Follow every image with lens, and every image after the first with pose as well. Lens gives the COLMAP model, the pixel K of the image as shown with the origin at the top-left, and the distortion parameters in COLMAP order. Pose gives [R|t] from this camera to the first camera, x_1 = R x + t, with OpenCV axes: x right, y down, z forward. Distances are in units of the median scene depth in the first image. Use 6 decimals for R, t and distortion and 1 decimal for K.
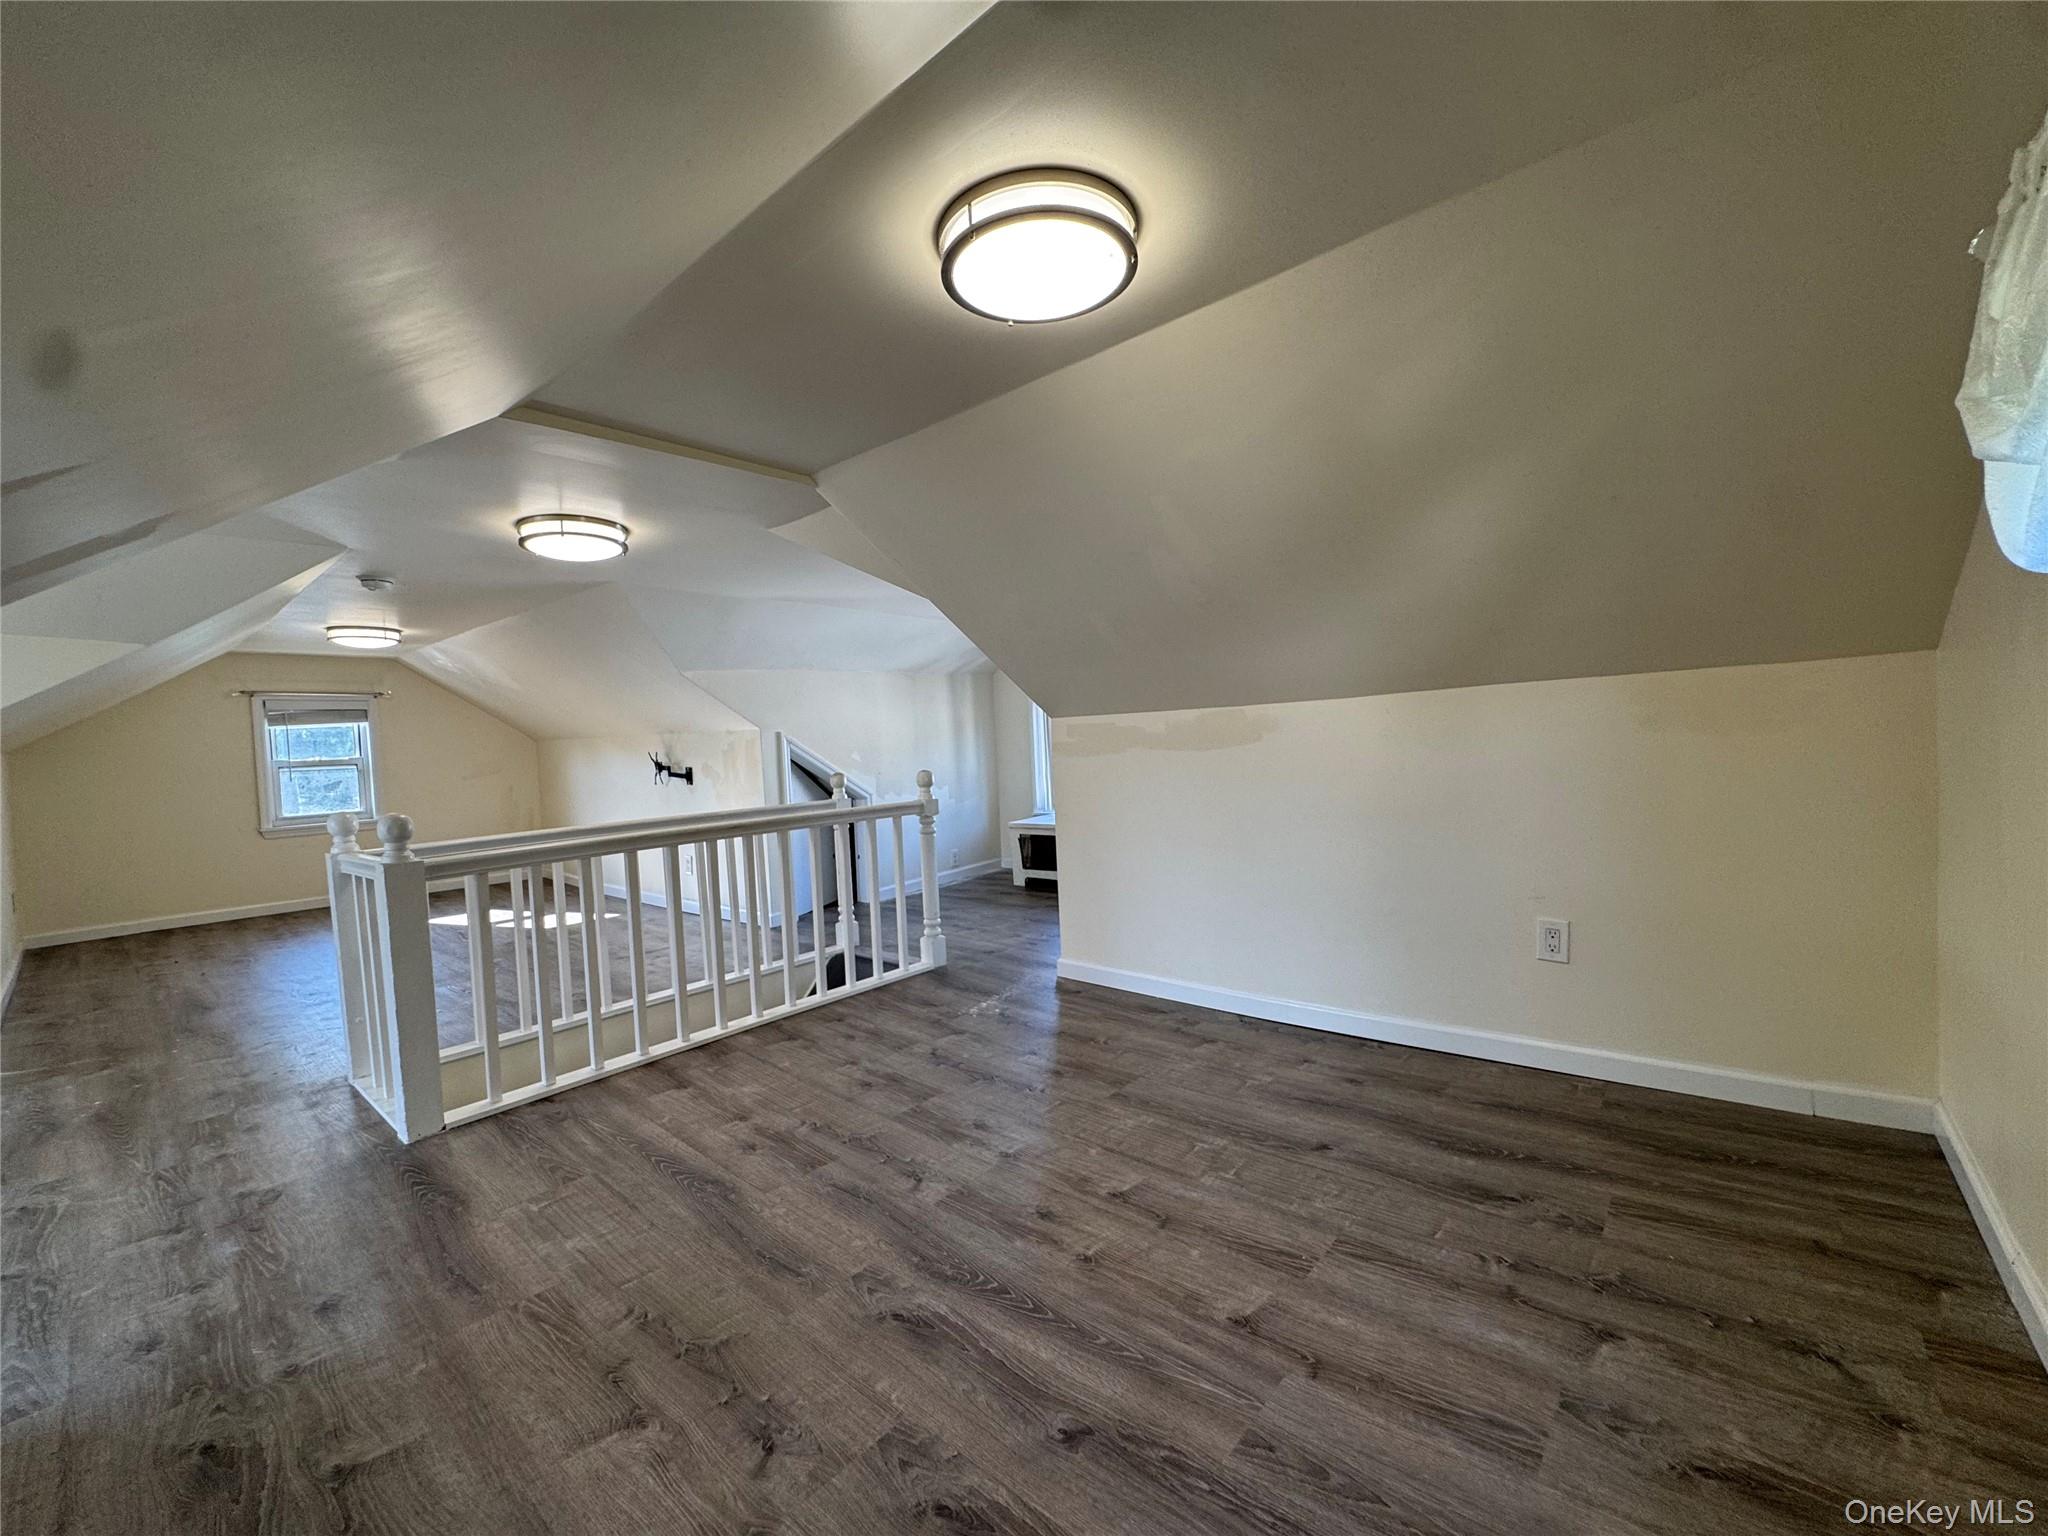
lens RADIAL K [[826.9, 0, 1024.0], [0, 826.9, 768.0], [0, 0, 1]] dist [-0.004318, 0.000880]
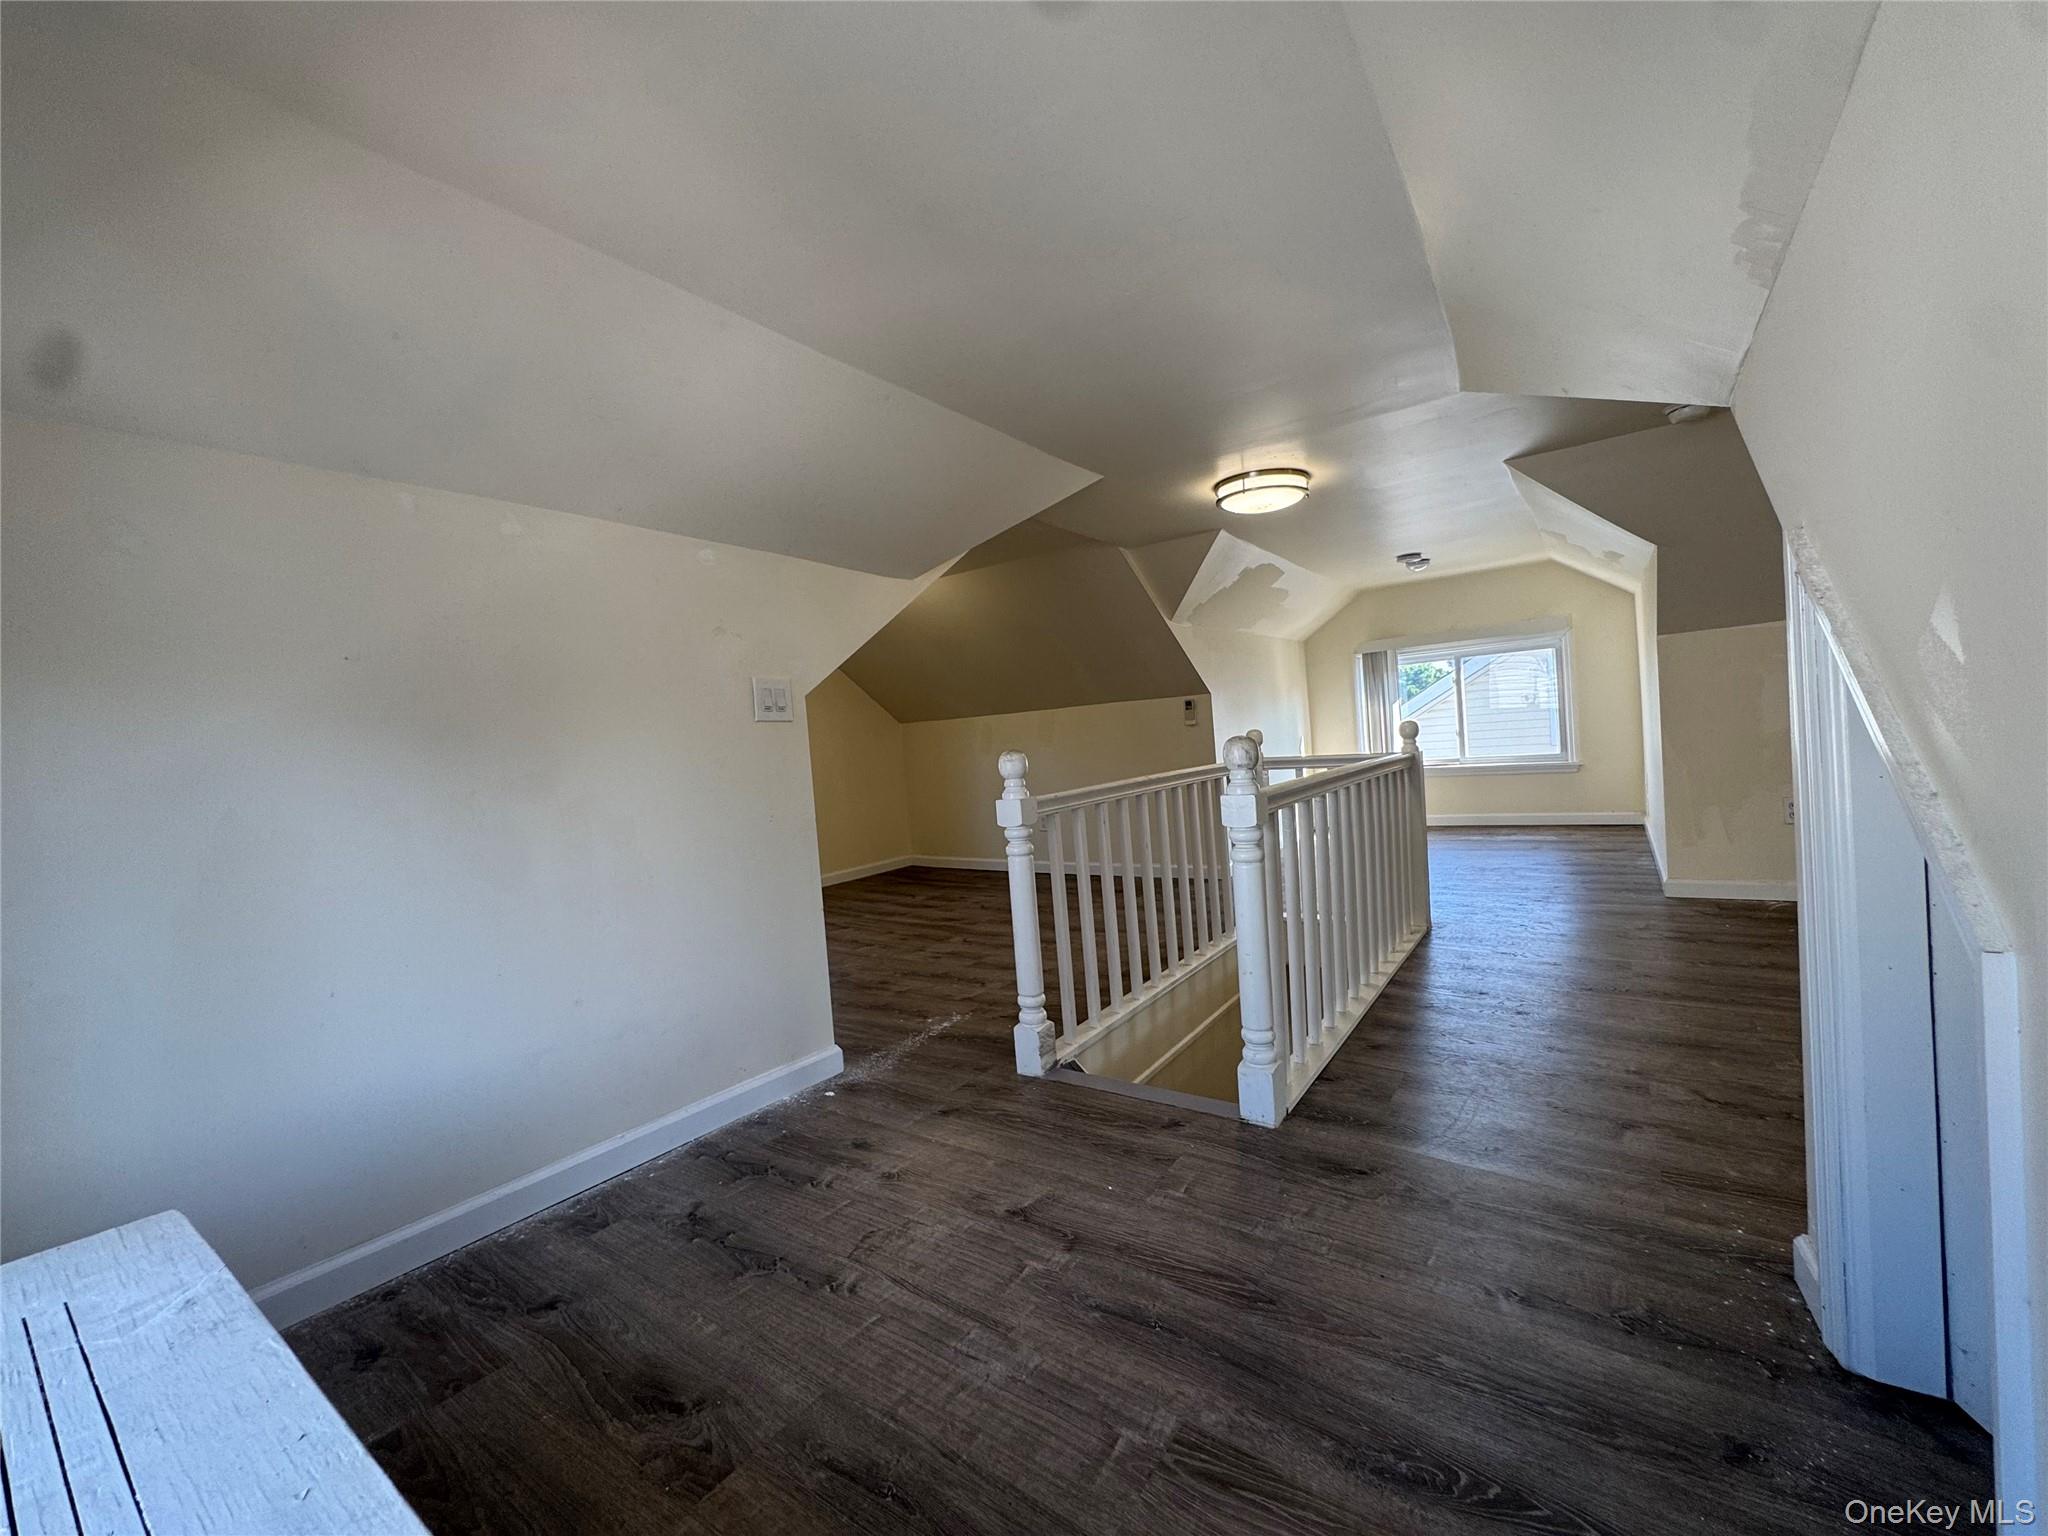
lens RADIAL K [[824.2, 0, 1022.9], [0, 824.2, 767.7], [0, 0, 1]] dist [-0.003129, 0.000246]
pose [[-0.987362, 0.125757, -0.096446, -0.105811], [0.119502, 0.990495, 0.068115, -0.037821], [0.104095, 0.055729, -0.993005, 2.488373]]
